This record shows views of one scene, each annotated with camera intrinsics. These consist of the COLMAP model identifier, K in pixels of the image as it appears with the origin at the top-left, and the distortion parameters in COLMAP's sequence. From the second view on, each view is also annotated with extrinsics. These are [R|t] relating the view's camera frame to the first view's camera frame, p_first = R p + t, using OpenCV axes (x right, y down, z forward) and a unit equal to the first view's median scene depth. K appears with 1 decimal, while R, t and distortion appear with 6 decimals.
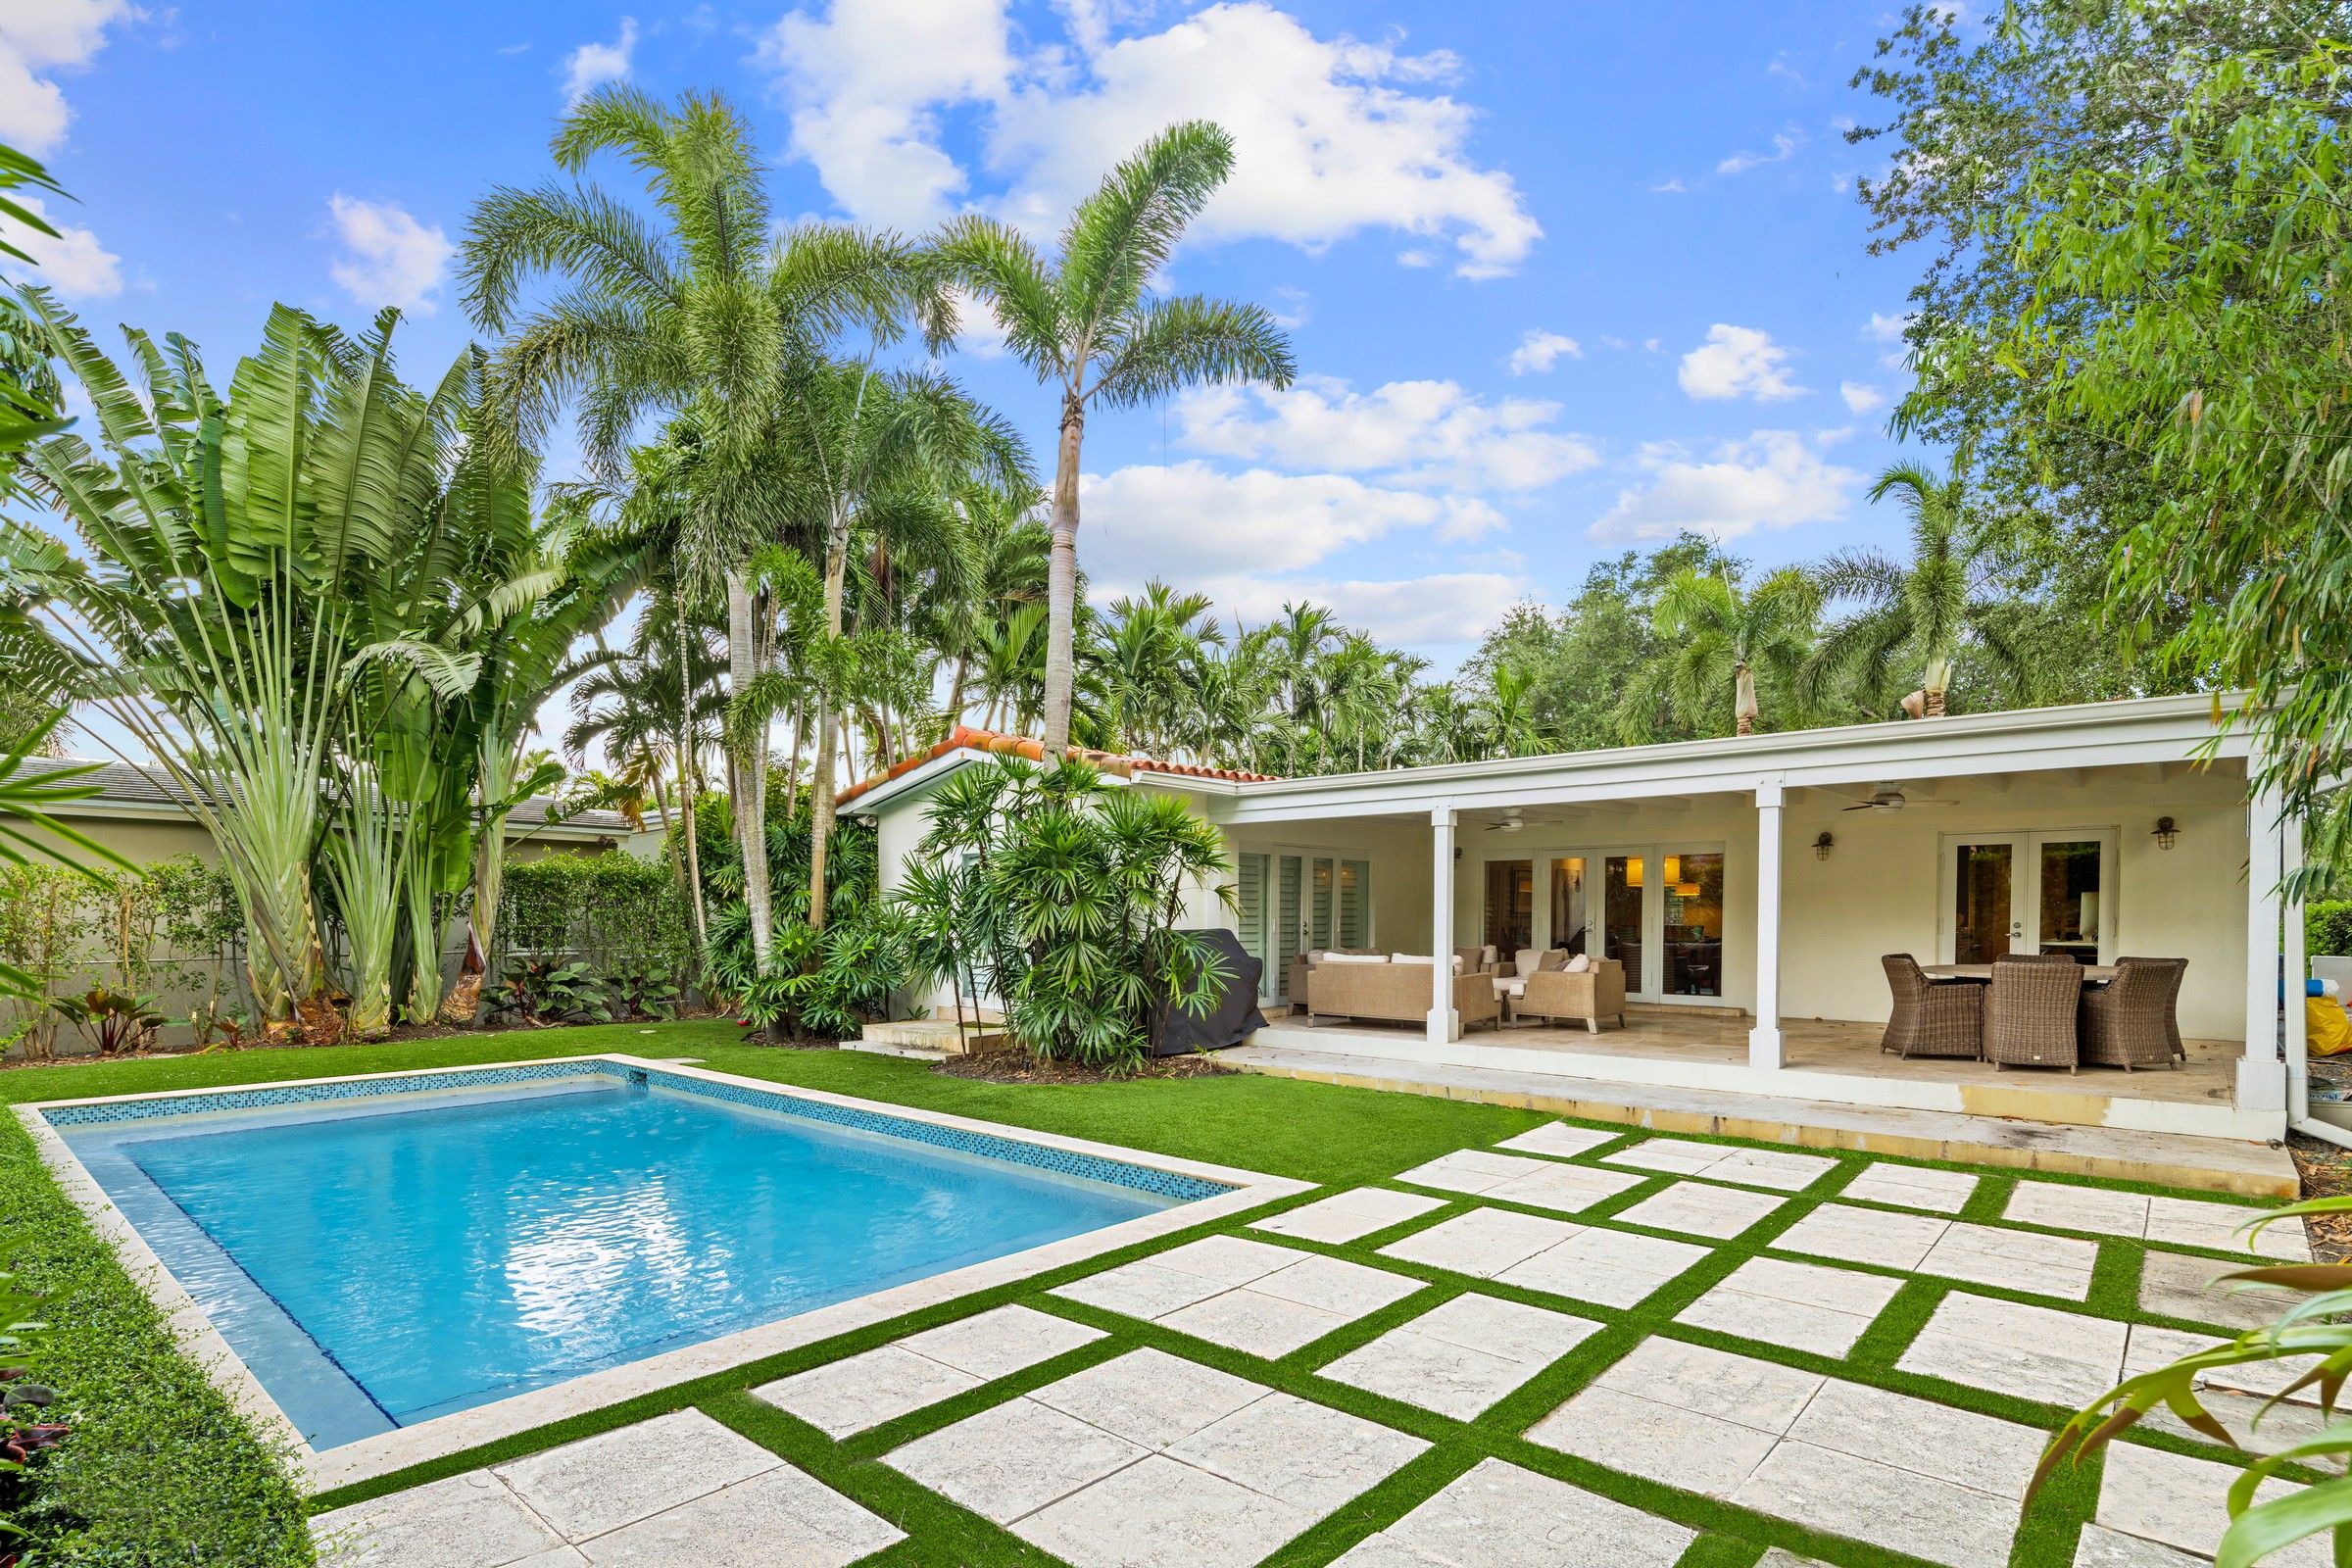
lens RADIAL K [[1154.0, 0, 1152.6], [0, 1154.0, 938.6], [0, 0, 1]] dist [-0.000159, -0.000594]
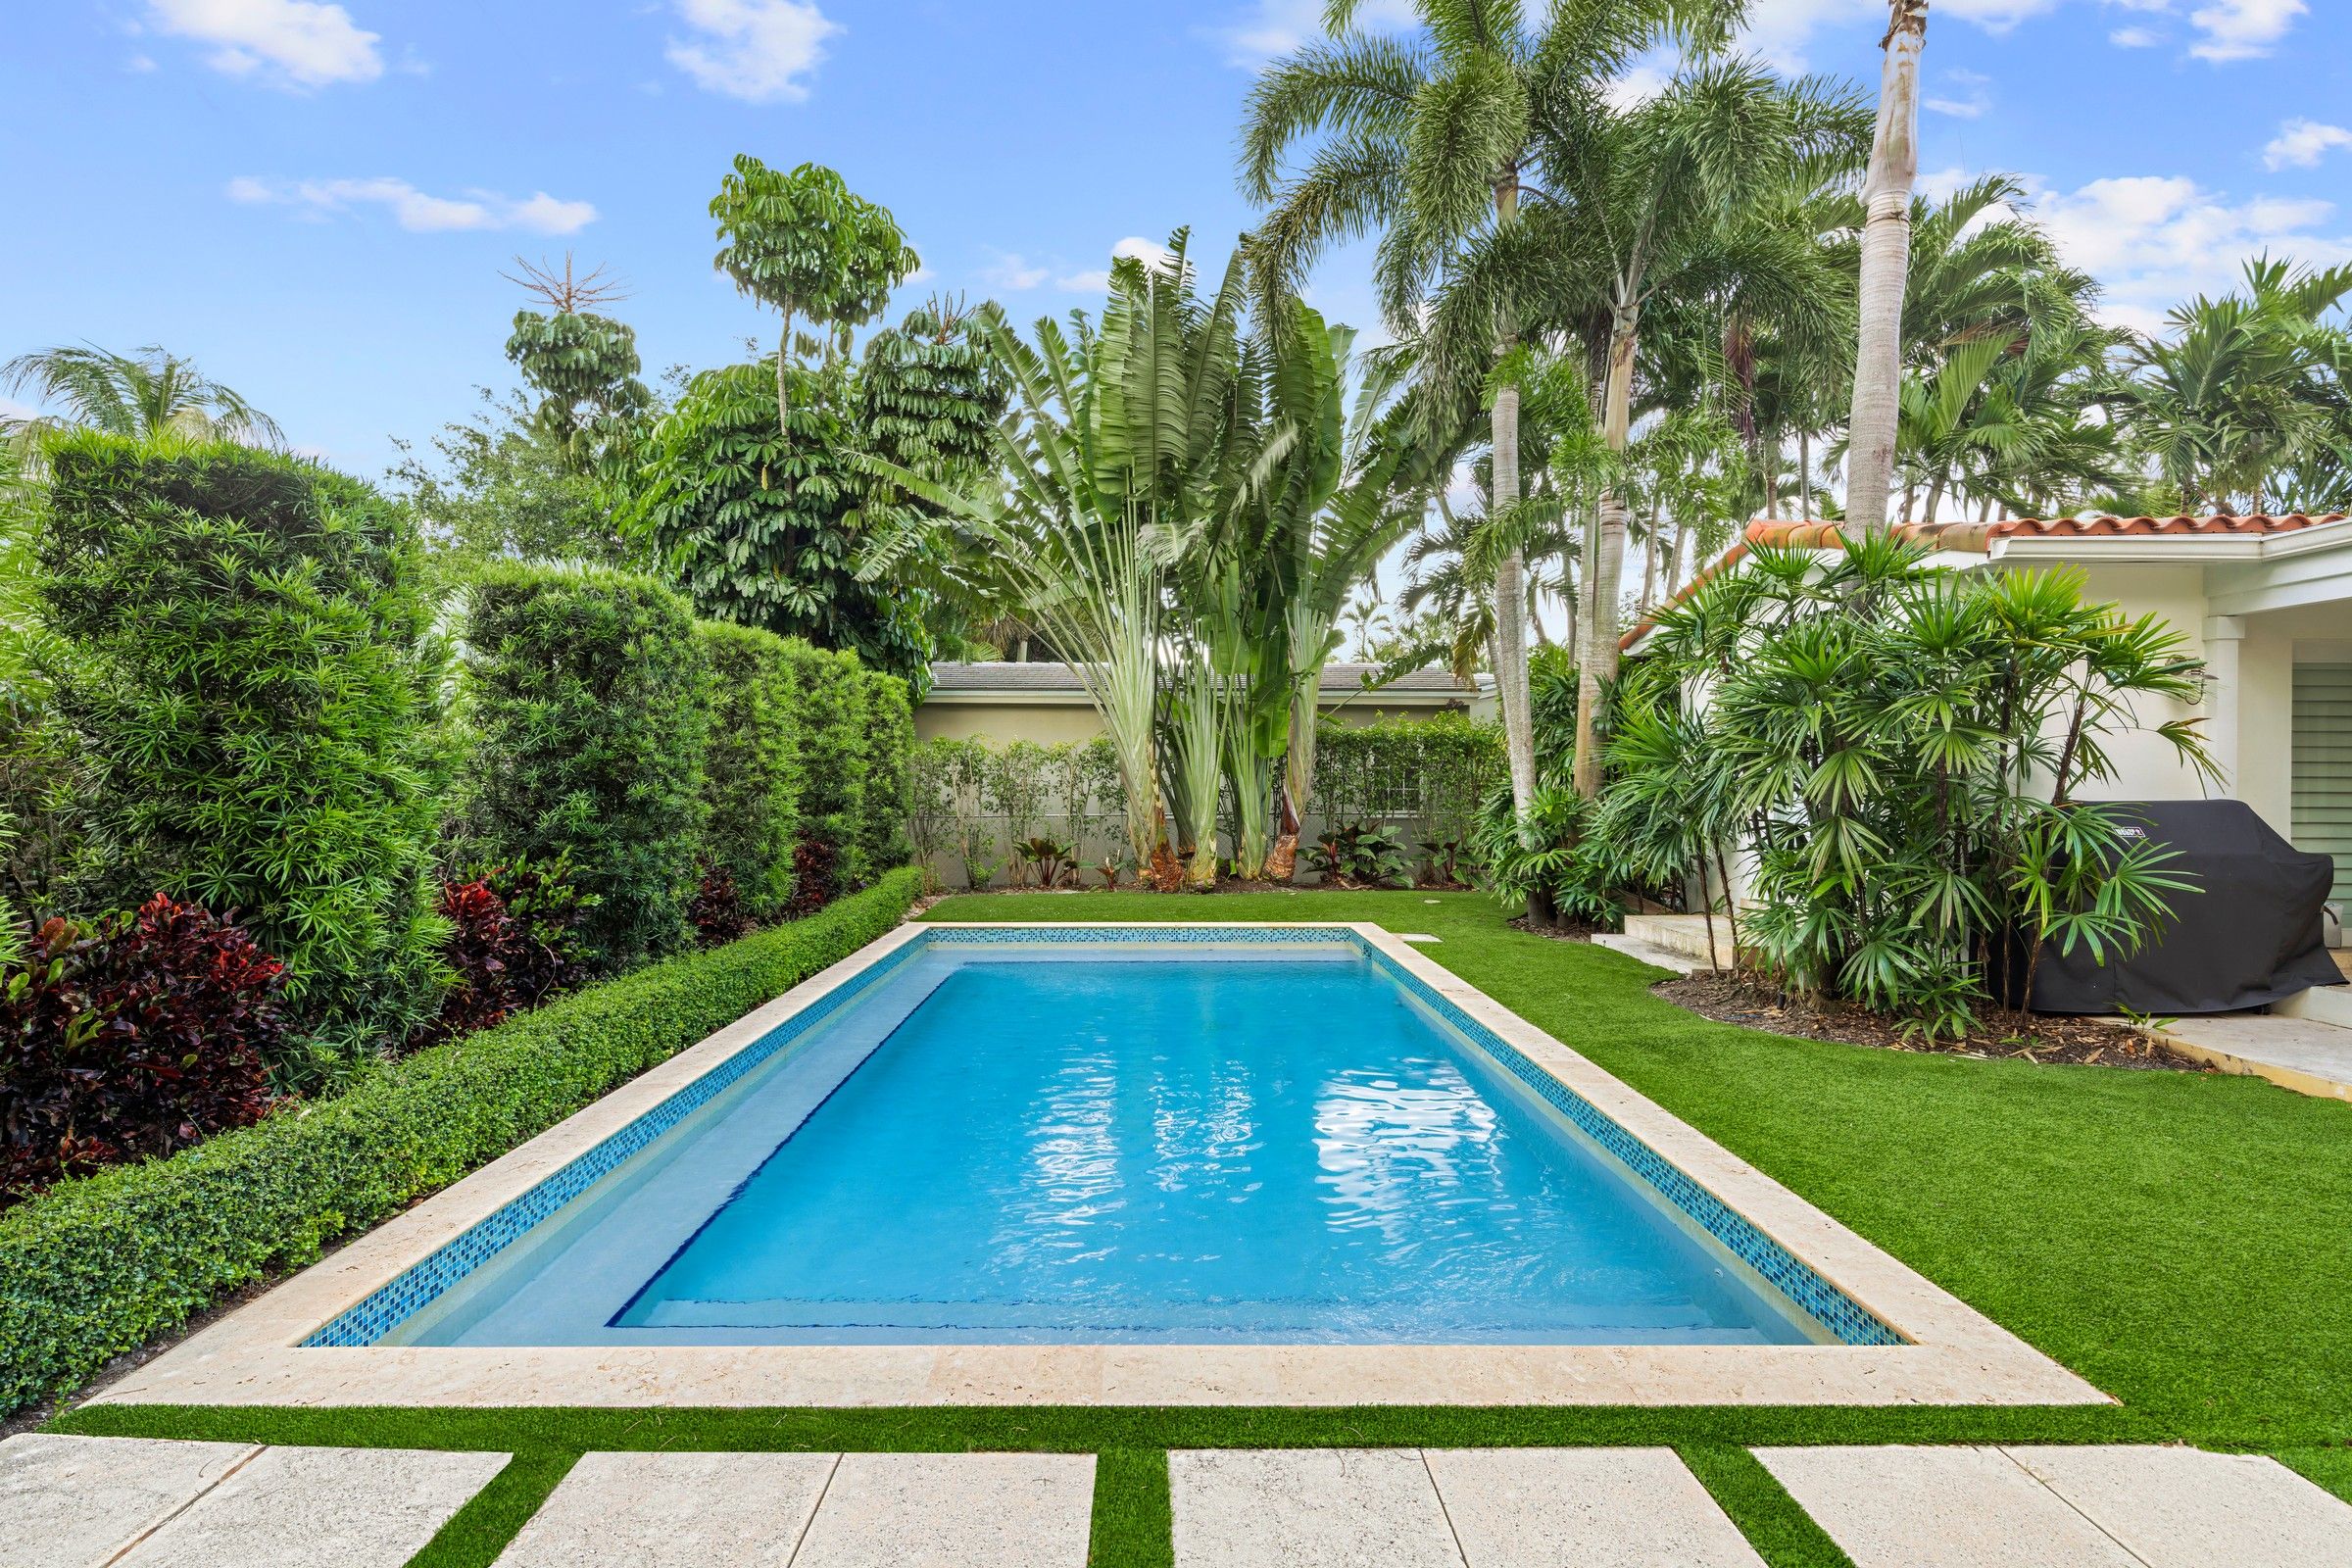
lens RADIAL K [[1135.3, 0, 1163.1], [0, 1135.3, 788.9], [0, 0, 1]] dist [-0.001474, -0.000905]
pose [[0.670648, 0.004306, -0.741763, 0.127935], [-0.013191, 0.999894, -0.006122, -0.003834], [0.741659, 0.013890, 0.670634, 0.259127]]
